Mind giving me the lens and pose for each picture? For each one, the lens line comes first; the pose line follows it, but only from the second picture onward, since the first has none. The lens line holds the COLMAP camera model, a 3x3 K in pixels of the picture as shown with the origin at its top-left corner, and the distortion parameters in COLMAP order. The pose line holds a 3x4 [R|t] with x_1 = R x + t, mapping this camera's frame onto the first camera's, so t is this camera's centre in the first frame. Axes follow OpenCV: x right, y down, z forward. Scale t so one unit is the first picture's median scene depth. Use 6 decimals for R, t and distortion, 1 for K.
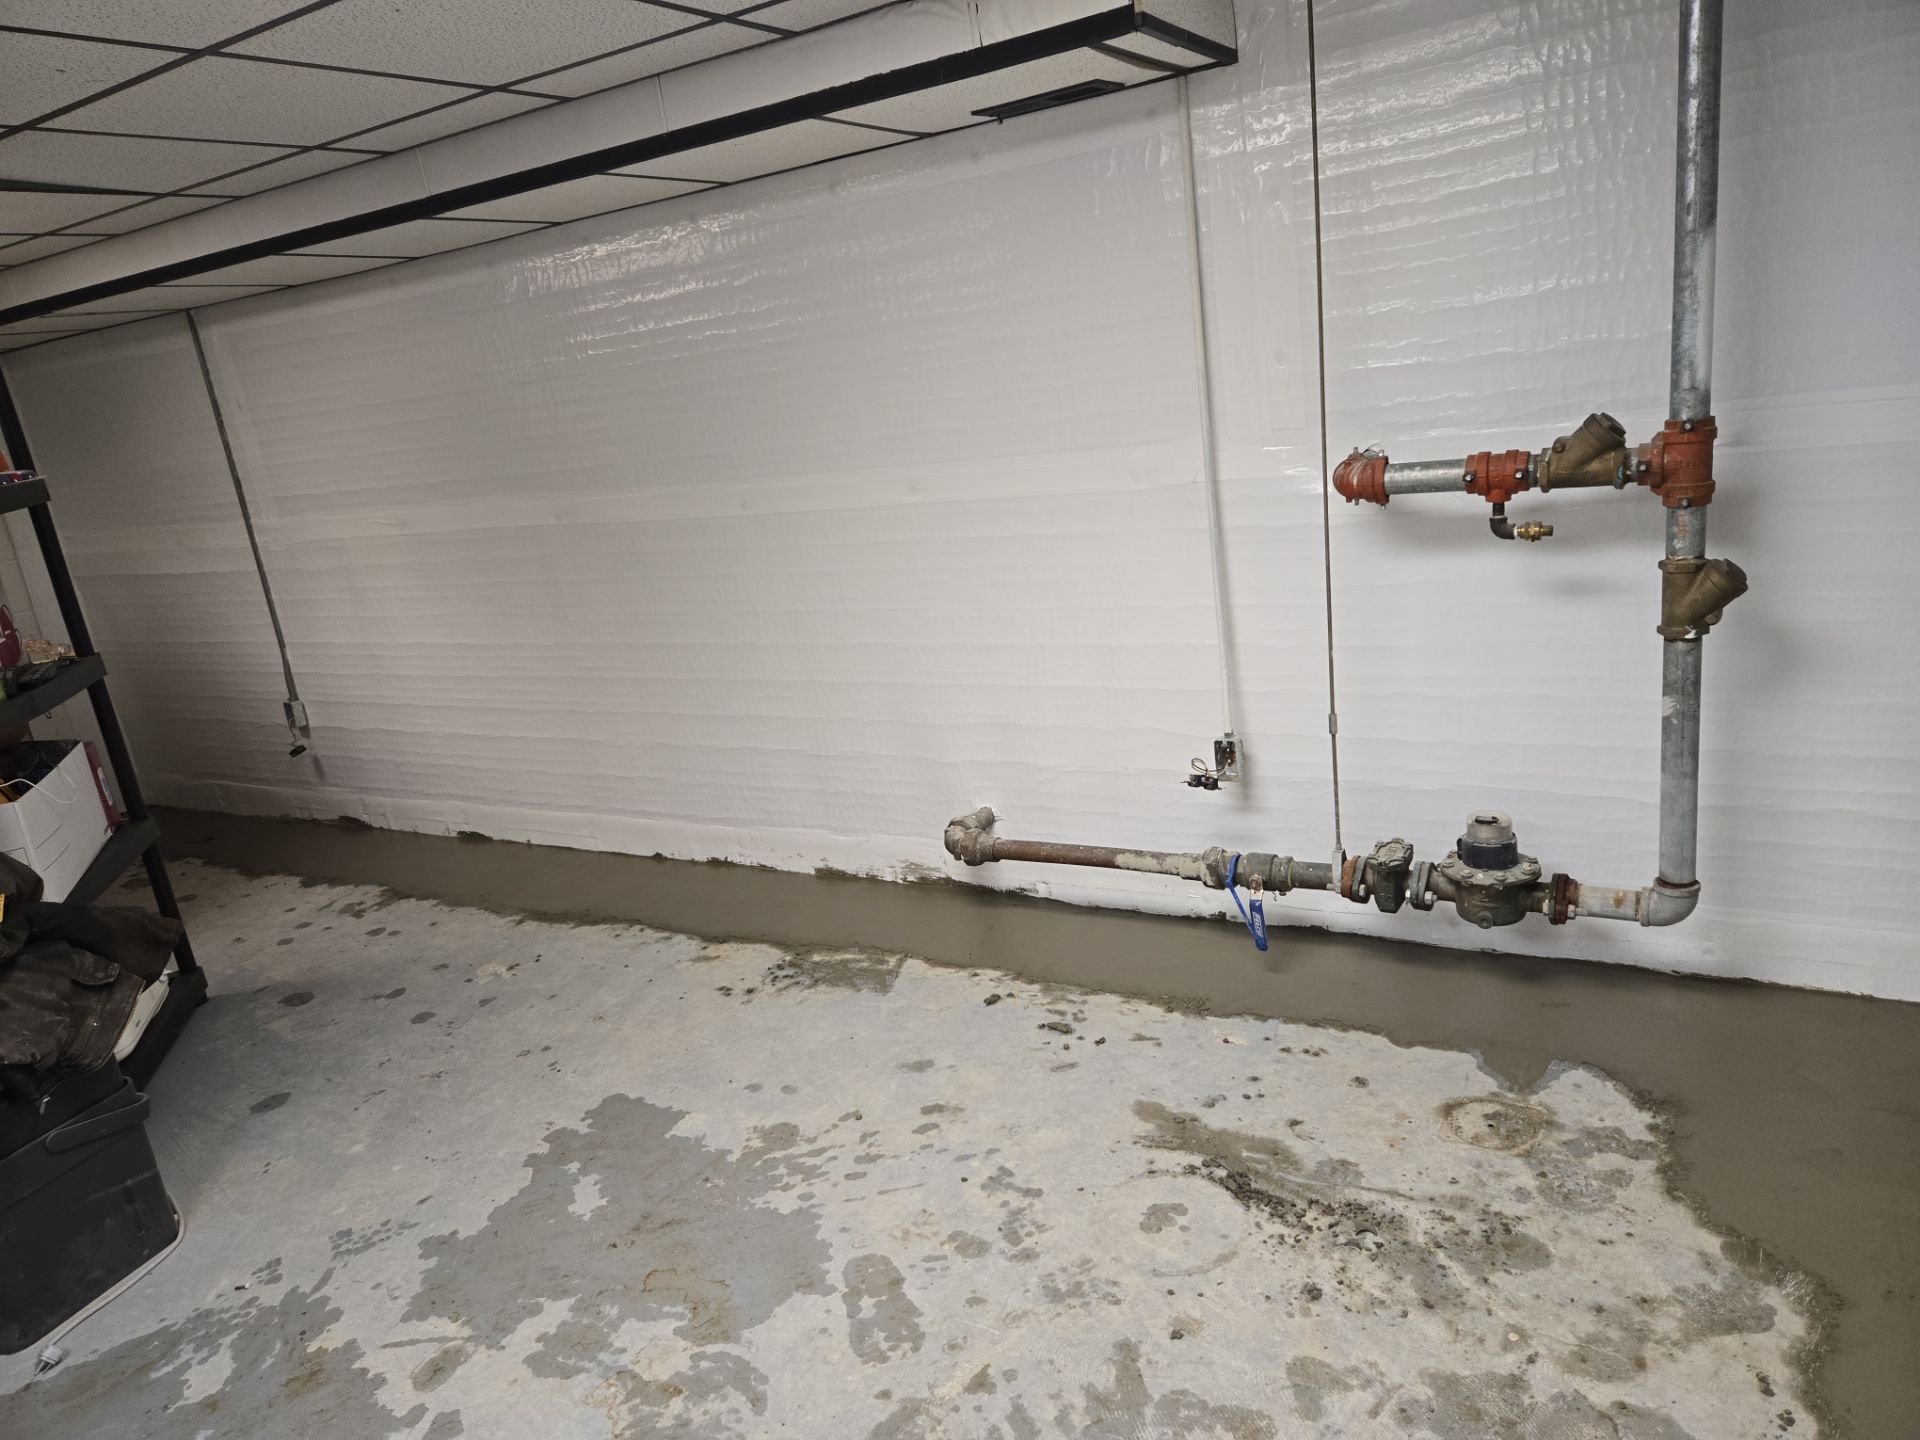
lens RADIAL K [[1284.5, 0, 960.0], [0, 1284.5, 720.0], [0, 0, 1]] dist [0.071372, -0.053598]
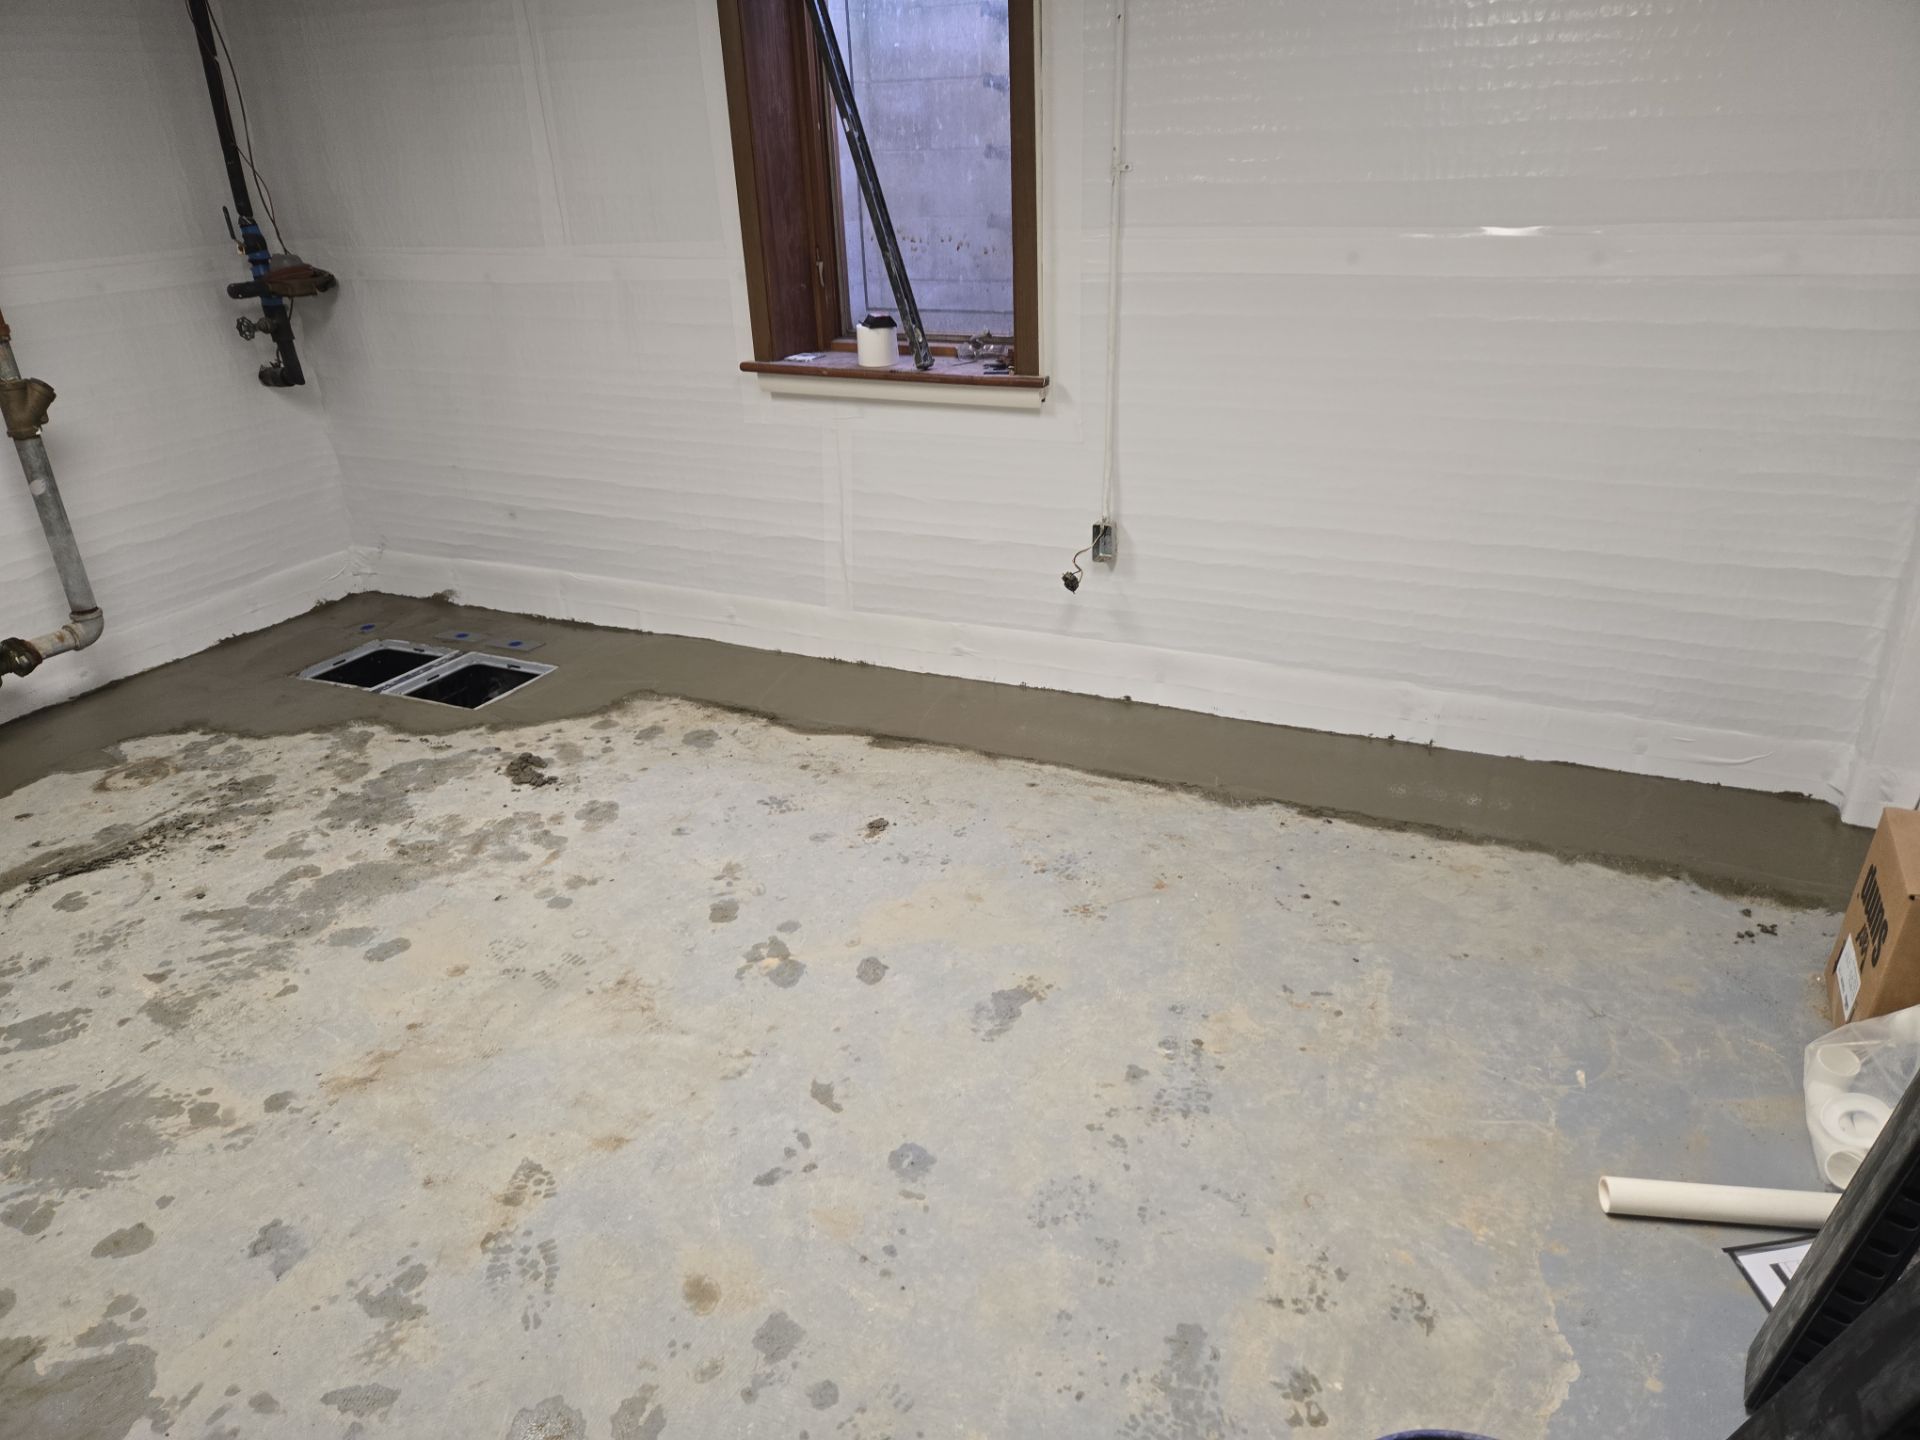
lens RADIAL K [[1284.5, 0, 960.0], [0, 1284.5, 720.0], [0, 0, 1]] dist [0.071372, -0.053598]
pose [[-0.069258, -0.300131, 0.951380, -1.118968], [0.315146, 0.898251, 0.306312, 0.111048], [-0.946513, 0.321039, 0.032374, 0.091573]]
